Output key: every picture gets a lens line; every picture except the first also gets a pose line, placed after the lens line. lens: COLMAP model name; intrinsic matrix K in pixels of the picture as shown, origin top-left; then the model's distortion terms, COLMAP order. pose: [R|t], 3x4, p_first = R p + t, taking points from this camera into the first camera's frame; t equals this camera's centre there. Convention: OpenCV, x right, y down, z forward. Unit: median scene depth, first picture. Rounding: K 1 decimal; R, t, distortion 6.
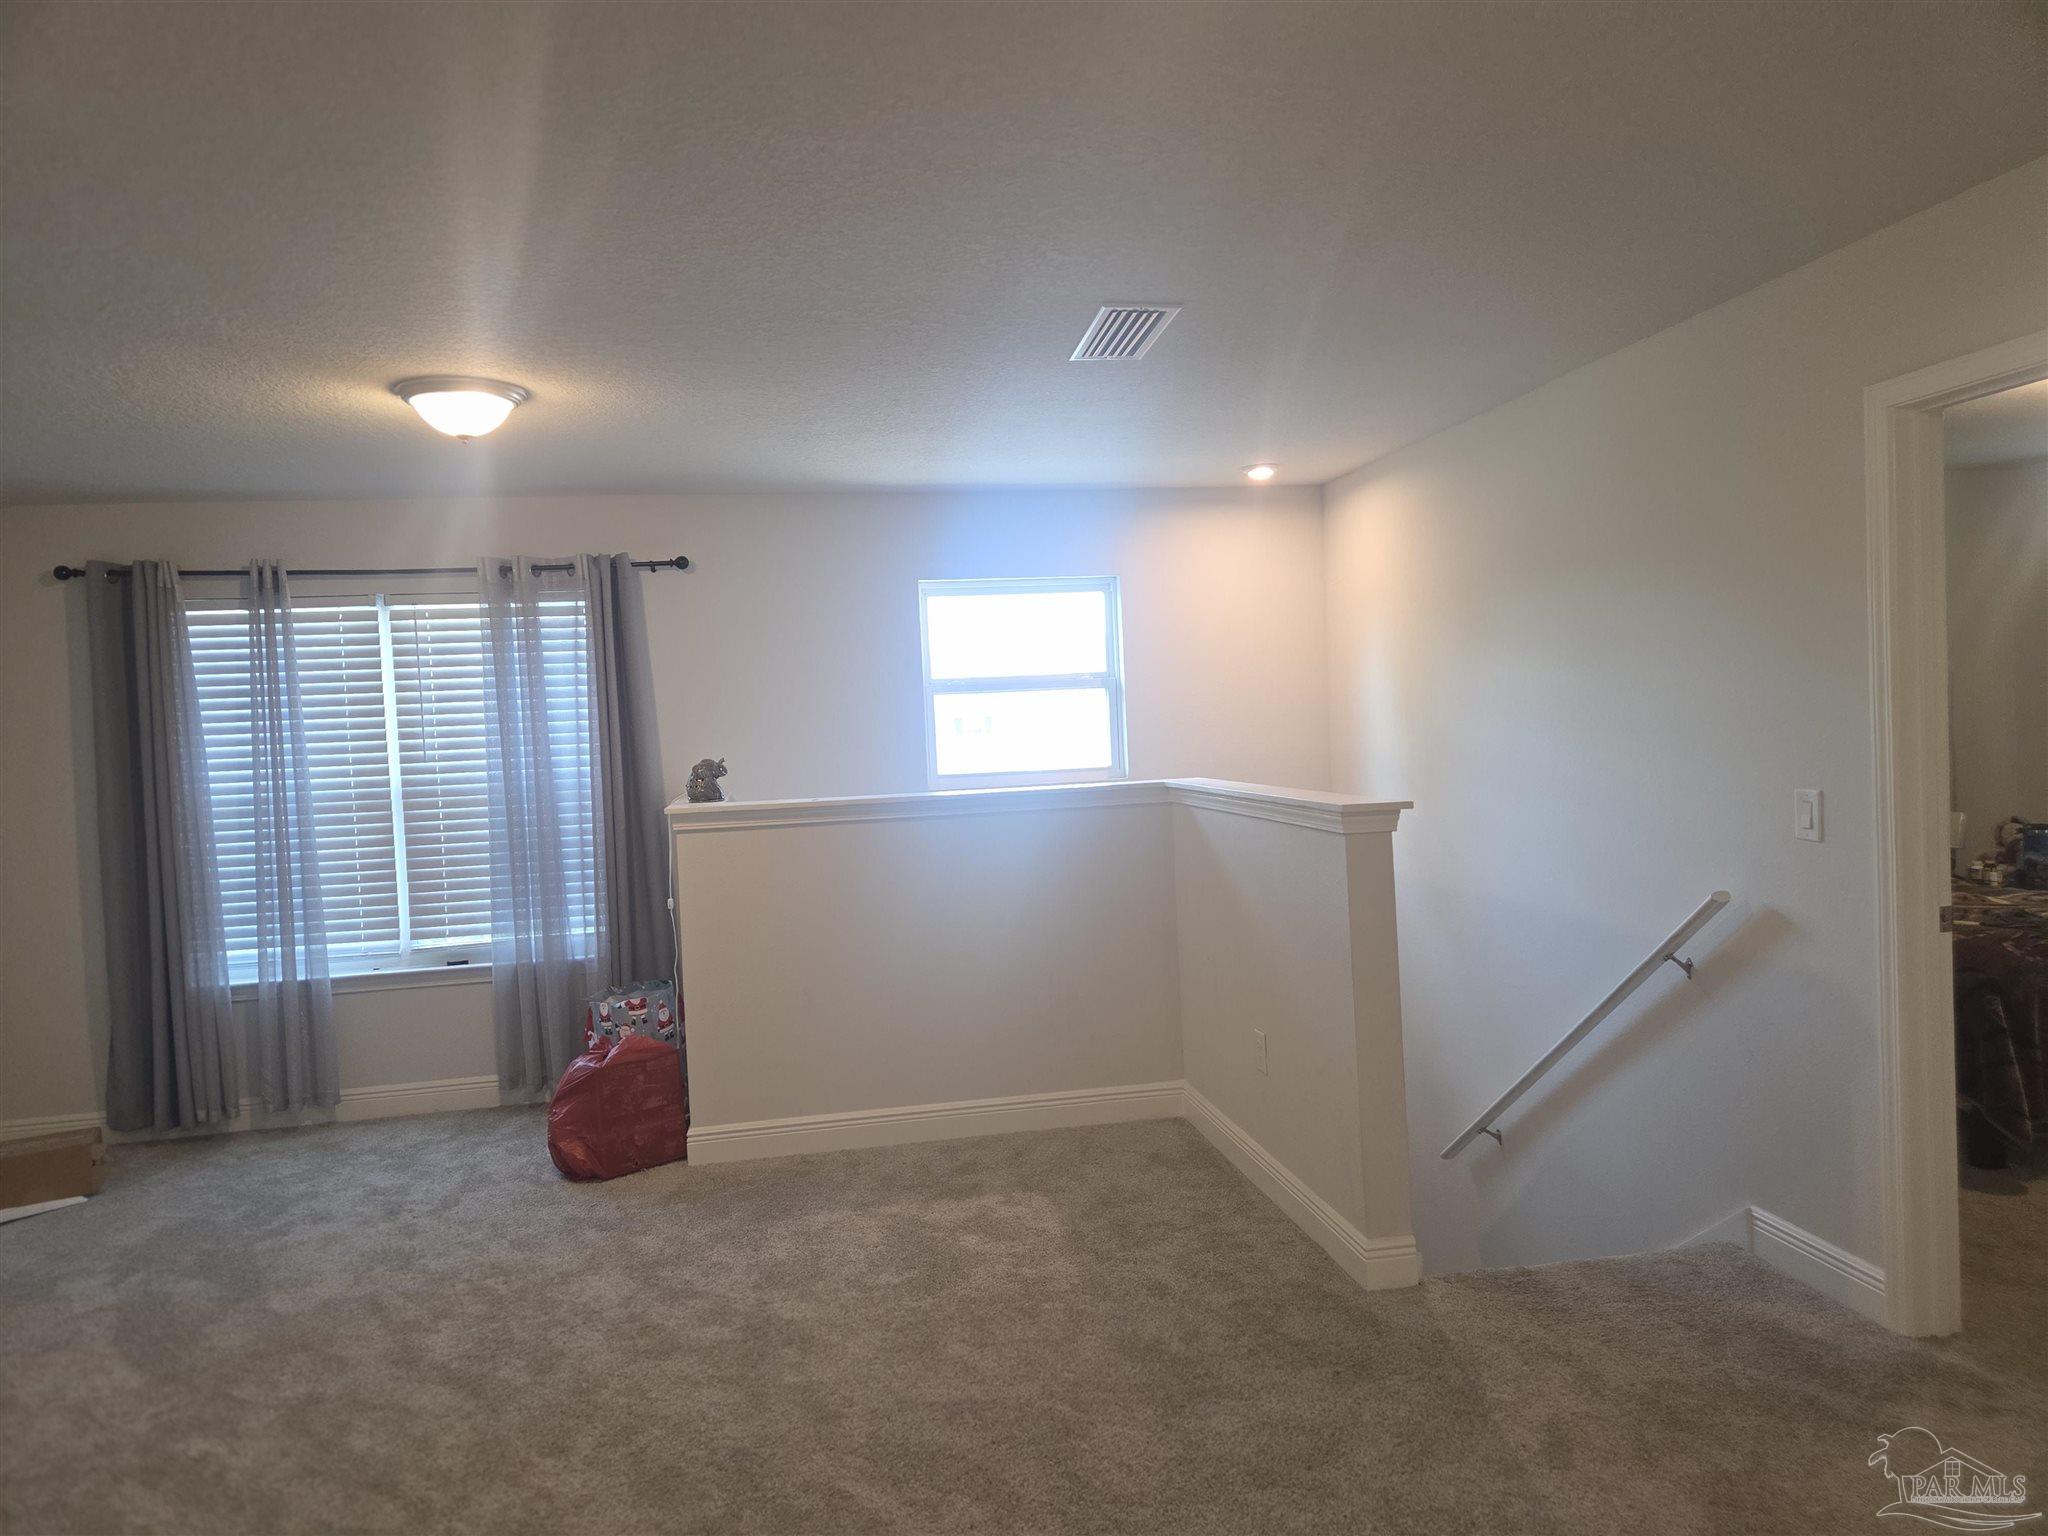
lens RADIAL K [[1344.0, 0, 1024.2], [0, 1344.0, 765.5], [0, 0, 1]] dist [0.073240, -0.052073]
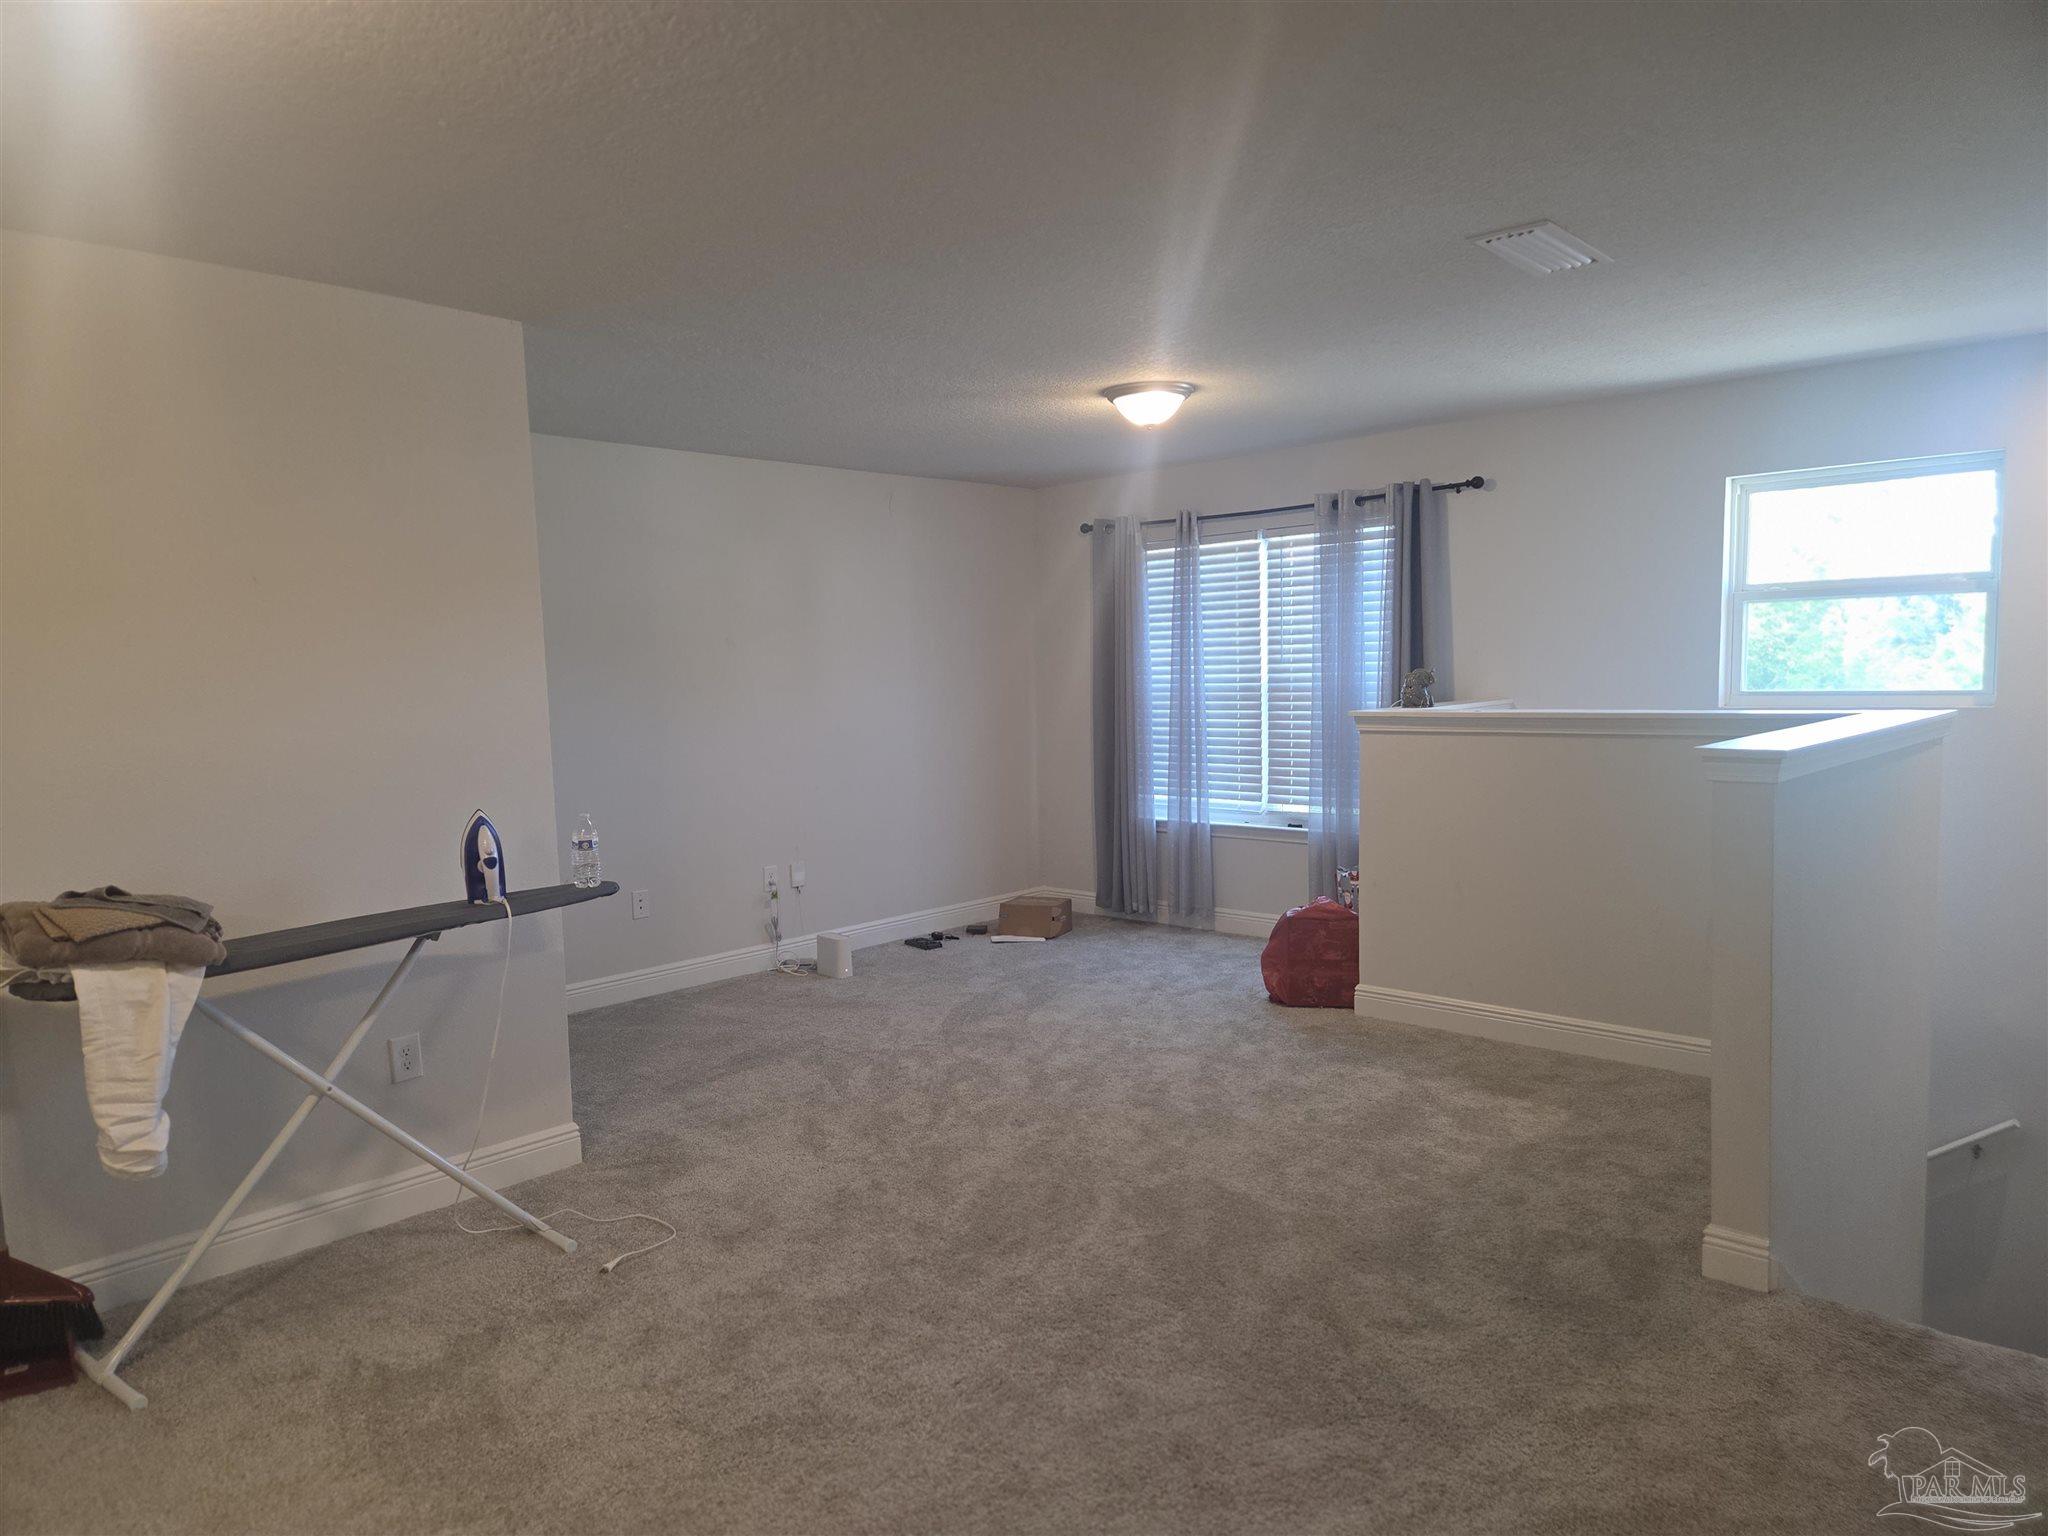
lens RADIAL K [[1344.0, 0, 1006.4], [0, 1344.0, 773.9], [0, 0, 1]] dist [0.073240, -0.052073]
pose [[0.602393, 0.094141, -0.792629, 0.425037], [-0.022897, 0.994650, 0.100733, -0.022022], [0.797871, -0.042533, 0.601326, 0.050472]]
